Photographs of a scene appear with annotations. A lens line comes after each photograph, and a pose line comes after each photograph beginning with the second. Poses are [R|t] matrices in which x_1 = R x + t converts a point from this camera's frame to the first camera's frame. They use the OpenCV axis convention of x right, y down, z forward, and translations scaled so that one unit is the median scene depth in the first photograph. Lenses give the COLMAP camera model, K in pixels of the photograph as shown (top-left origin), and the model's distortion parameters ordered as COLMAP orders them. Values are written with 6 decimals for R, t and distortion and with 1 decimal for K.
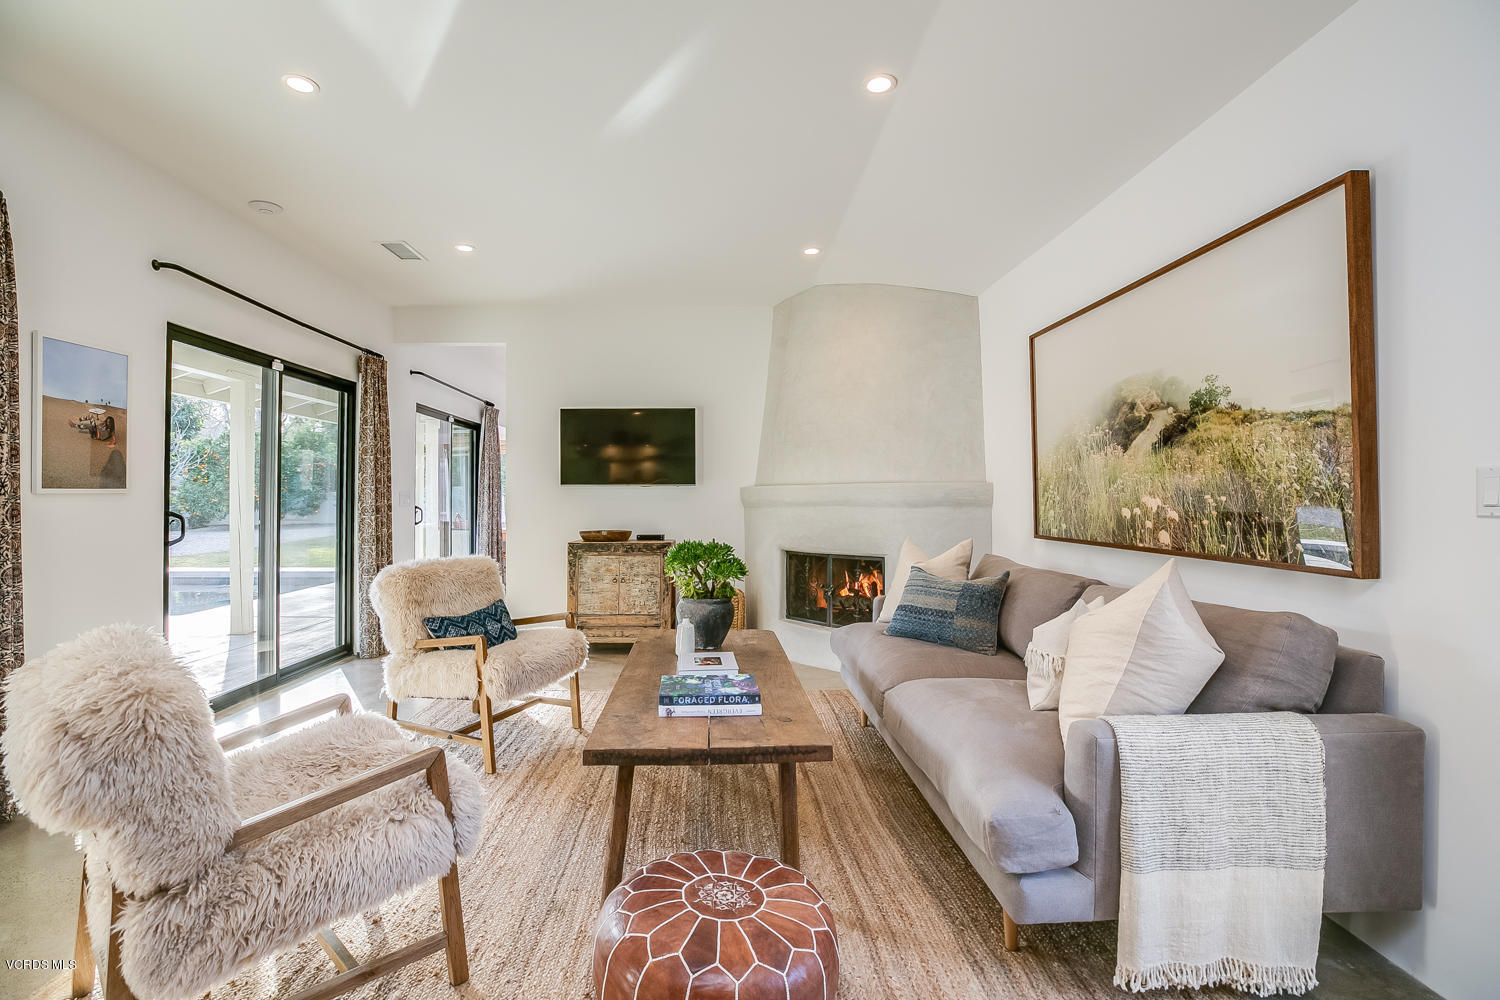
lens RADIAL K [[687.5, 0, 697.7], [0, 687.5, 496.1], [0, 0, 1]] dist [-0.027436, 0.005432]
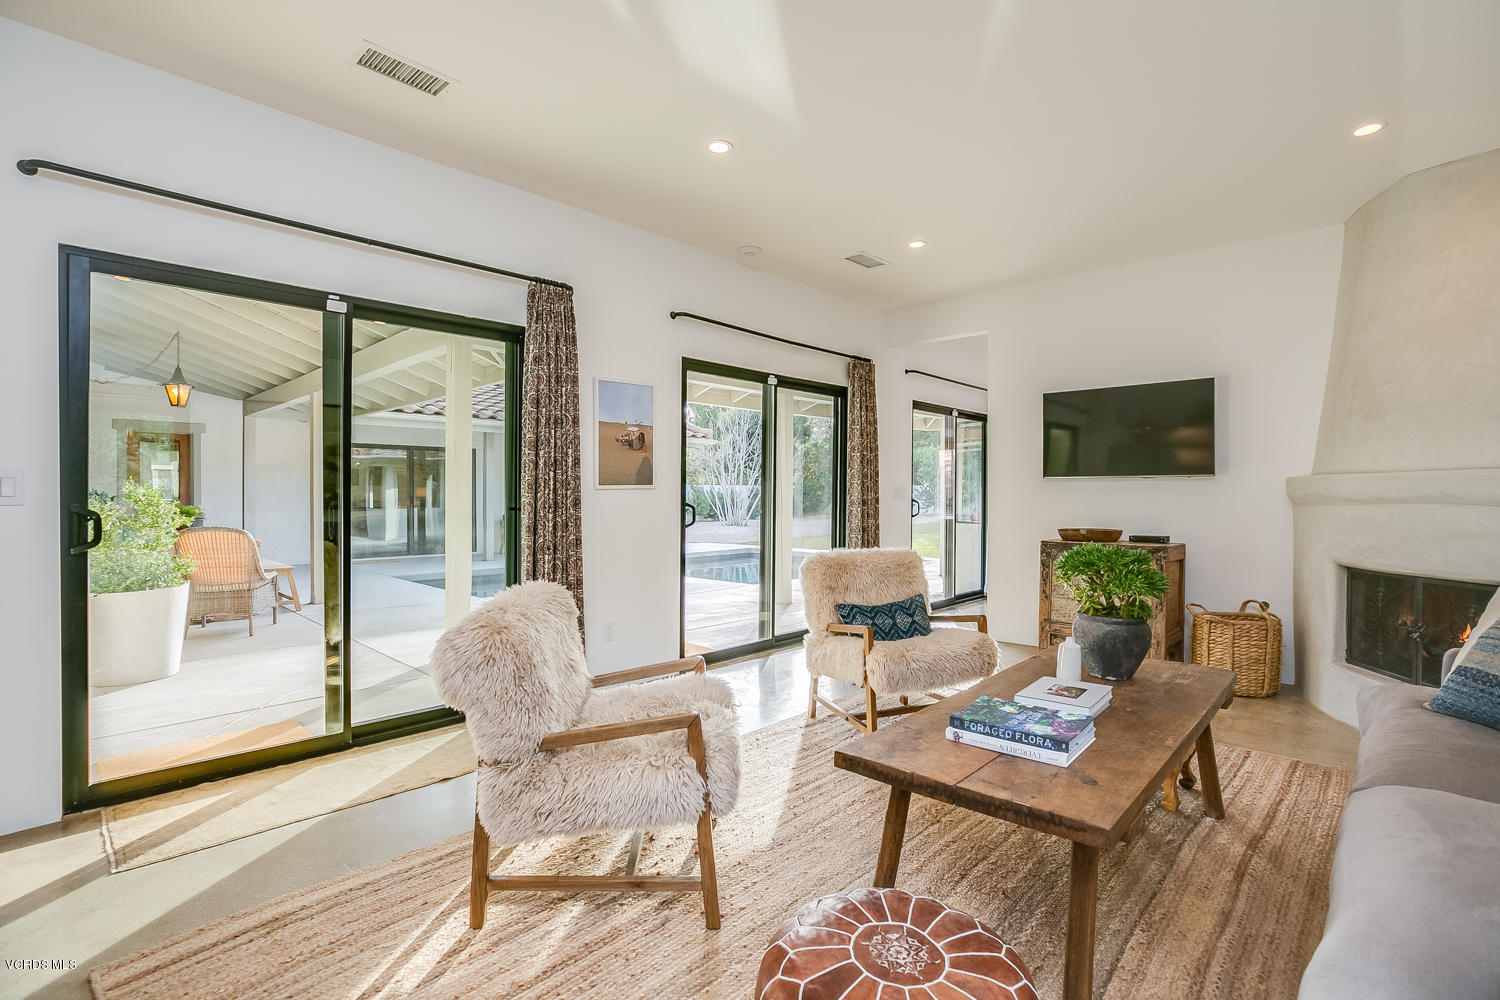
lens RADIAL K [[687.5, 0, 742.6], [0, 687.5, 497.1], [0, 0, 1]] dist [-0.027436, 0.005432]
pose [[0.729628, 0.005530, -0.683821, 0.223236], [0.002009, 0.999946, 0.010229, -0.000140], [0.683841, -0.008837, 0.729578, 0.112408]]
